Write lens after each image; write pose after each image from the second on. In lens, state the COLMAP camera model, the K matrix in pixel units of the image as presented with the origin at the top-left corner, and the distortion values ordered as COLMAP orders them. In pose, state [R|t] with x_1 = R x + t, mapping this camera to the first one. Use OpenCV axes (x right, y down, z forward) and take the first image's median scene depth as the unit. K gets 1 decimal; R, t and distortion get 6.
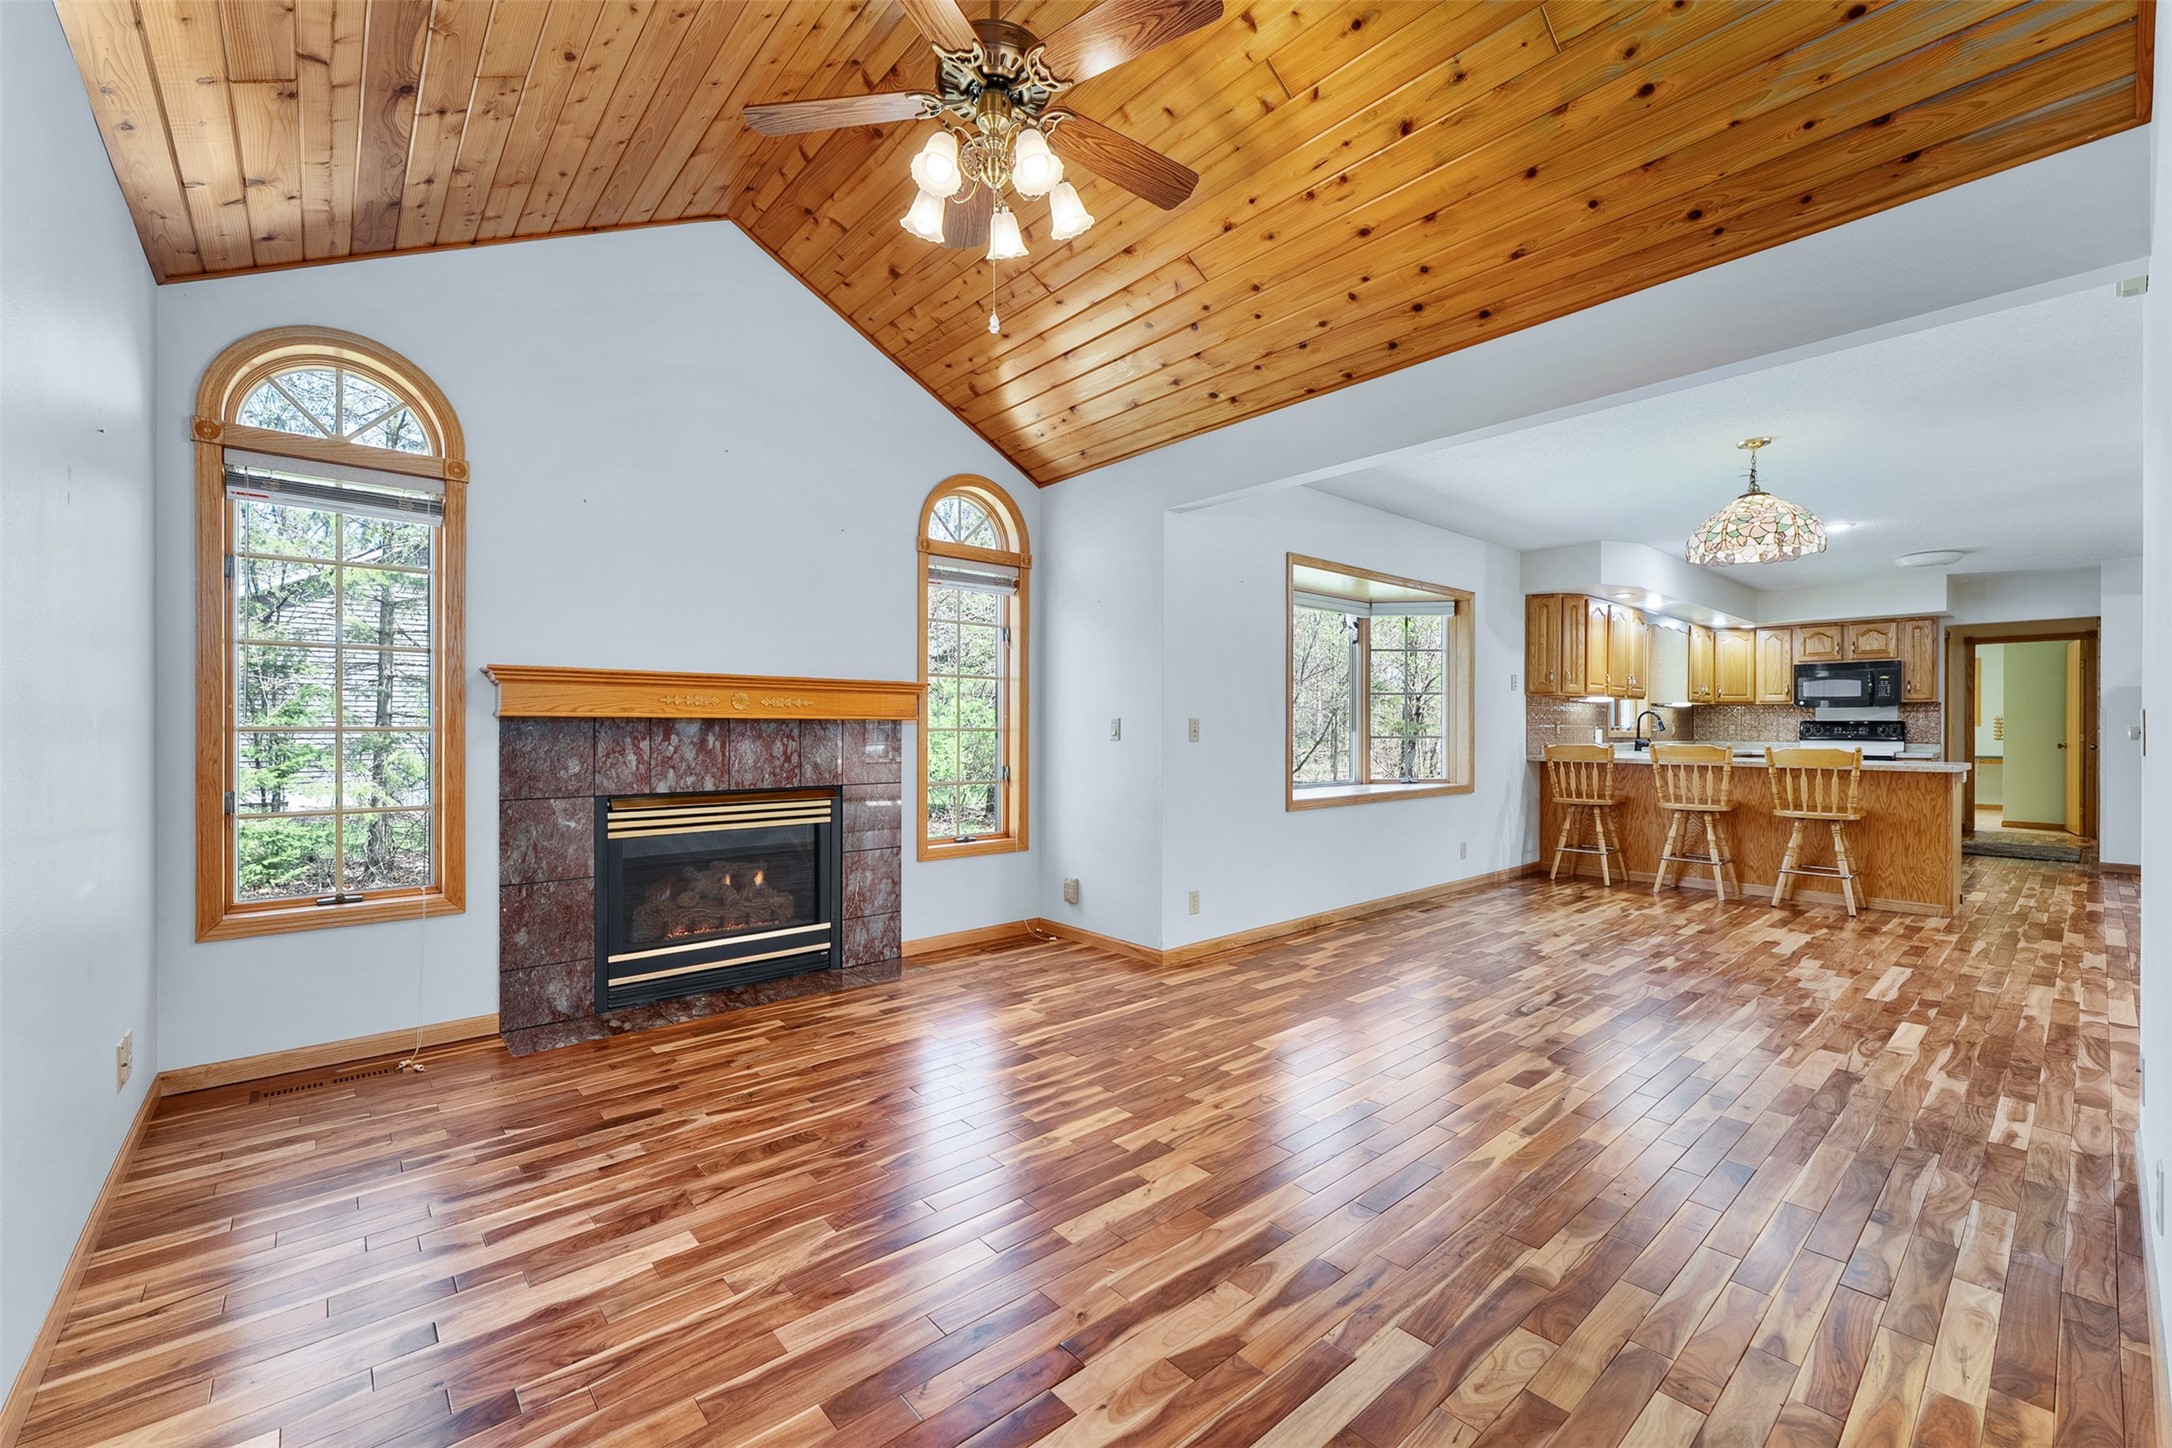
lens RADIAL K [[882.5, 0, 1080.5], [0, 882.5, 728.2], [0, 0, 1]] dist [0.000096, -0.000110]
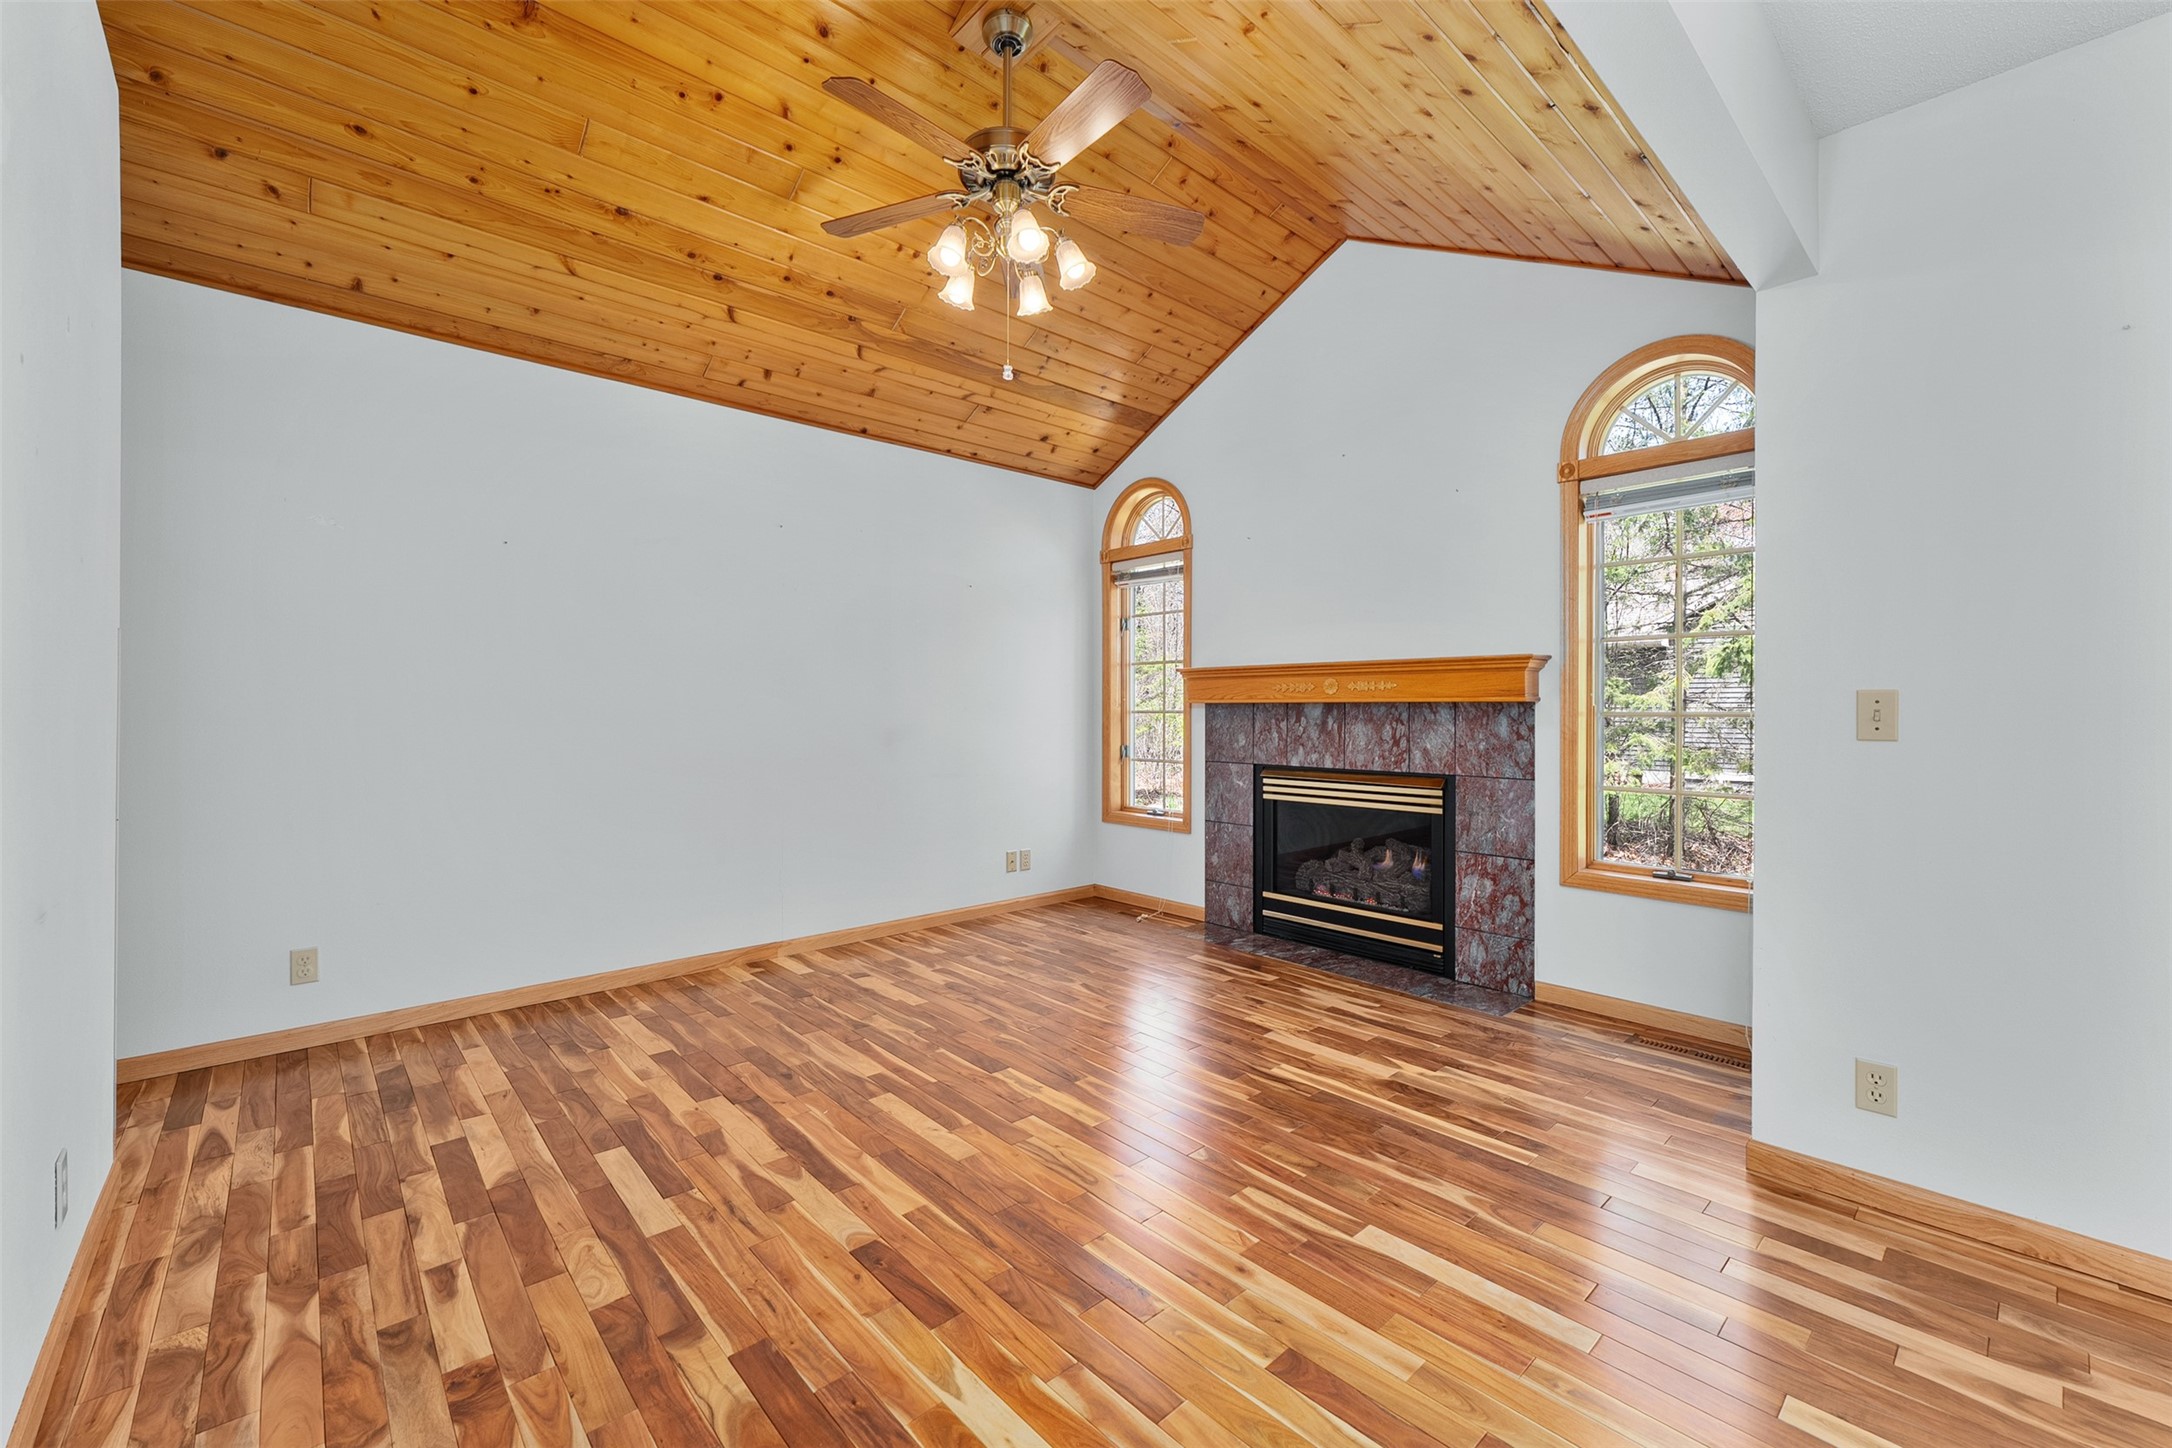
lens RADIAL K [[878.8, 0, 1081.3], [0, 878.8, 709.3], [0, 0, 1]] dist [-0.000728, -0.000182]
pose [[0.021855, -0.002820, -0.999757, 0.640207], [-0.003264, 0.999990, -0.002892, 0.001225], [0.999756, 0.003327, 0.021846, 0.628479]]
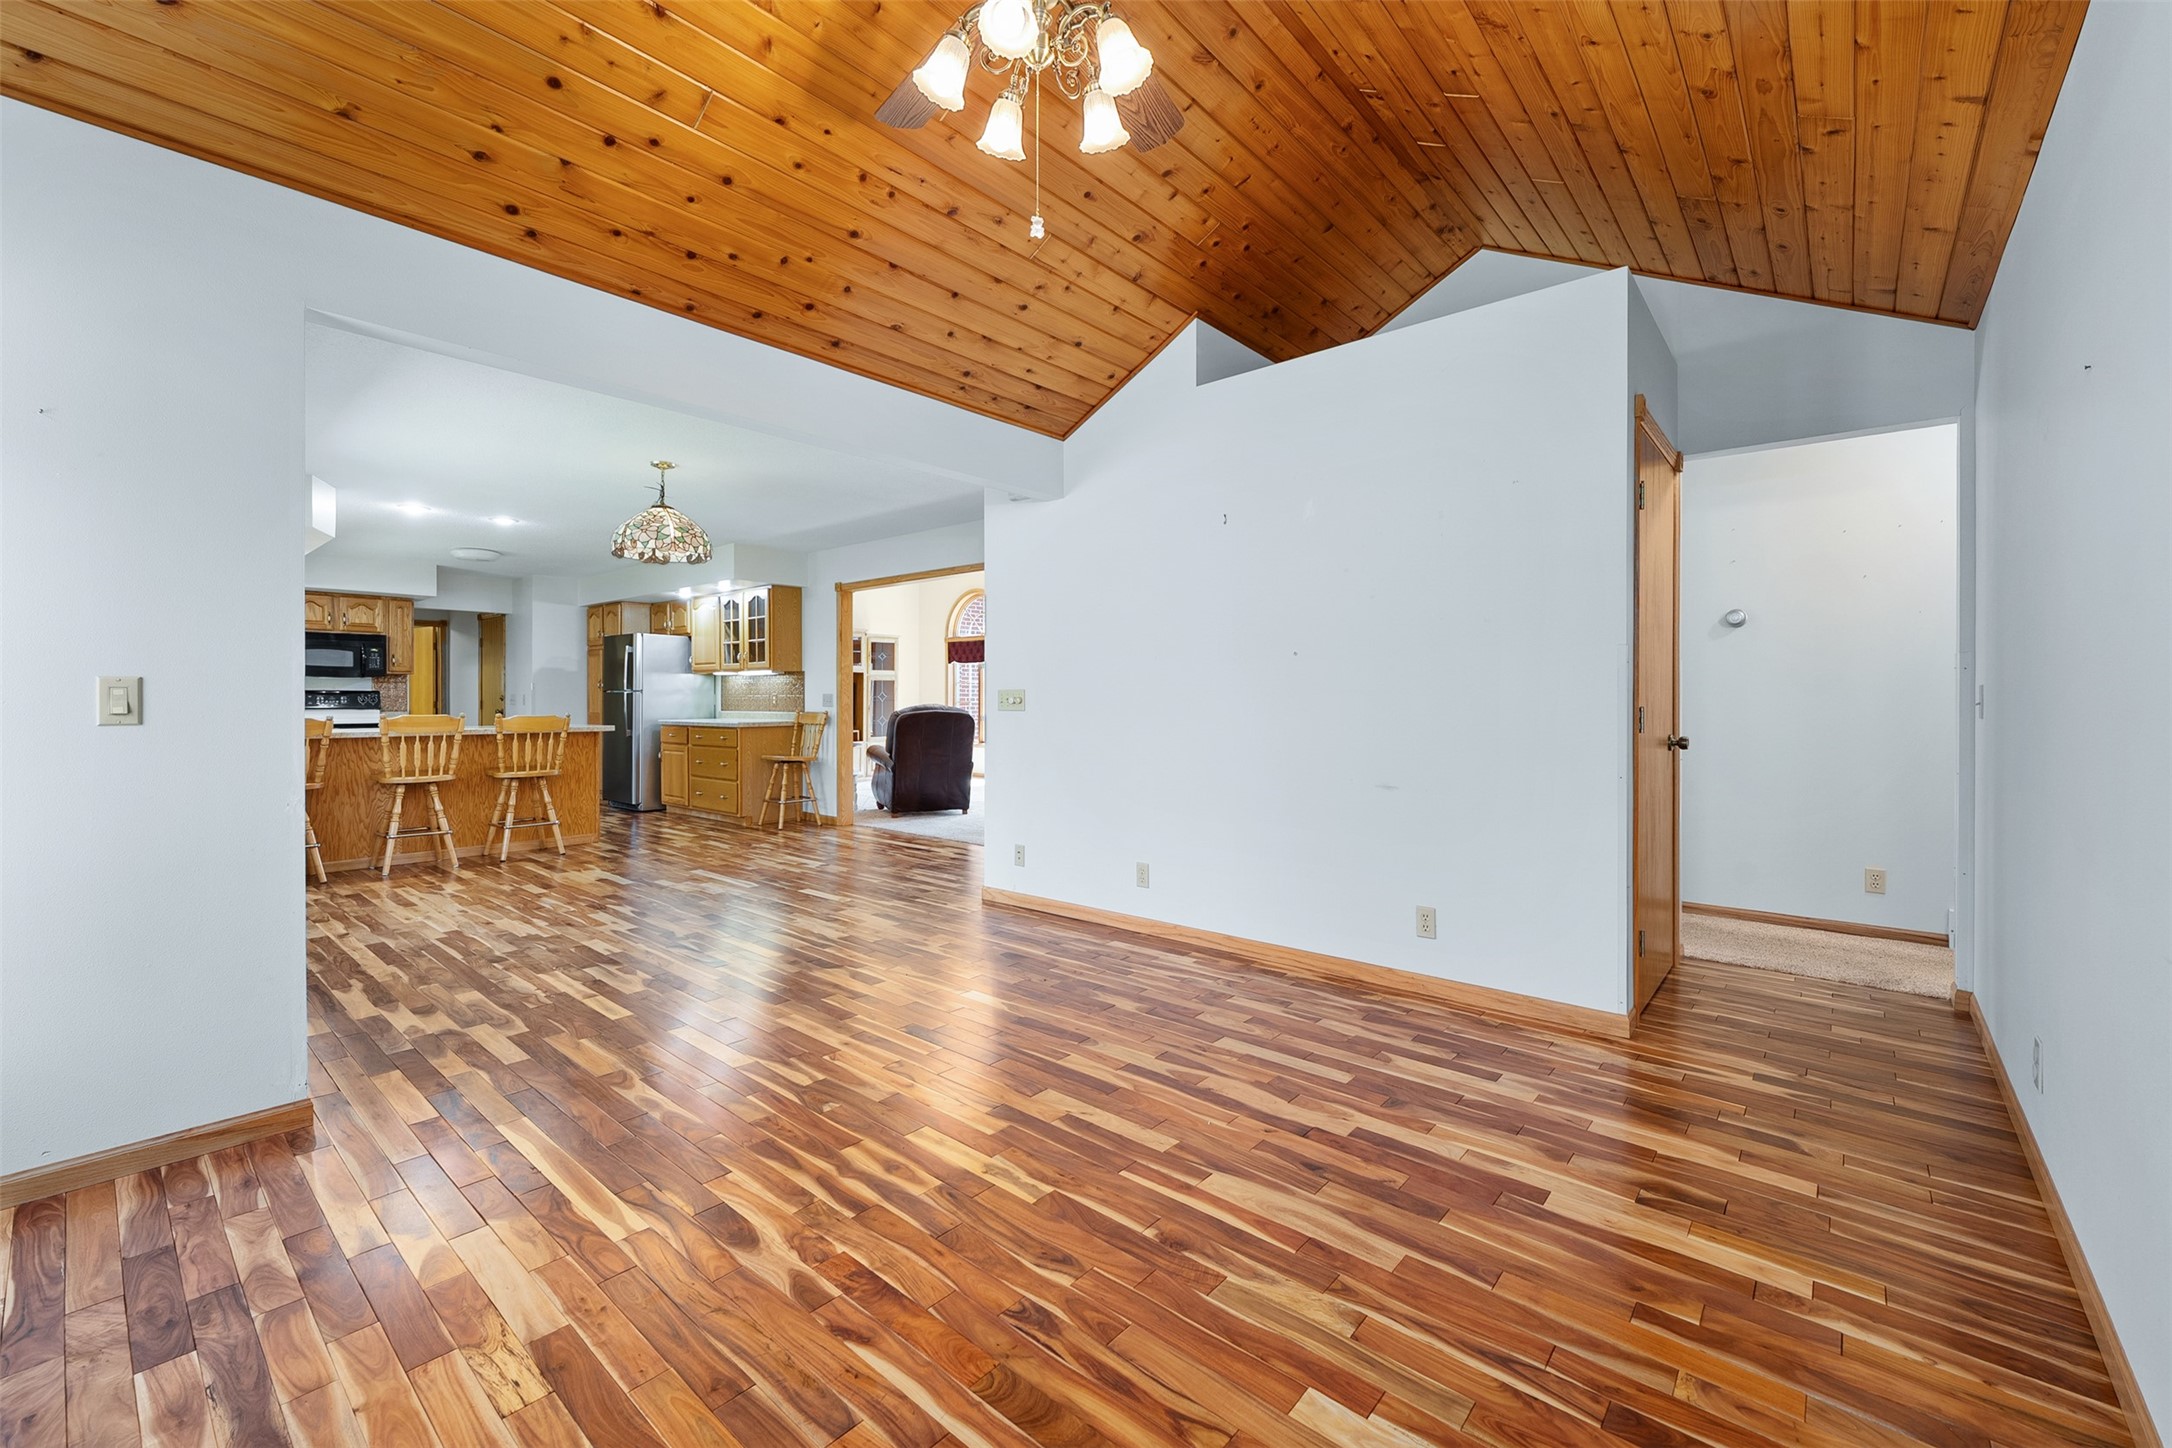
lens RADIAL K [[885.4, 0, 1075.9], [0, 885.4, 700.1], [0, 0, 1]] dist [0.000428, 0.000107]
pose [[-0.135621, -0.003901, 0.990753, -0.558954], [0.000368, 0.999992, 0.003988, -0.001636], [-0.990761, 0.000905, -0.135619, 0.631246]]
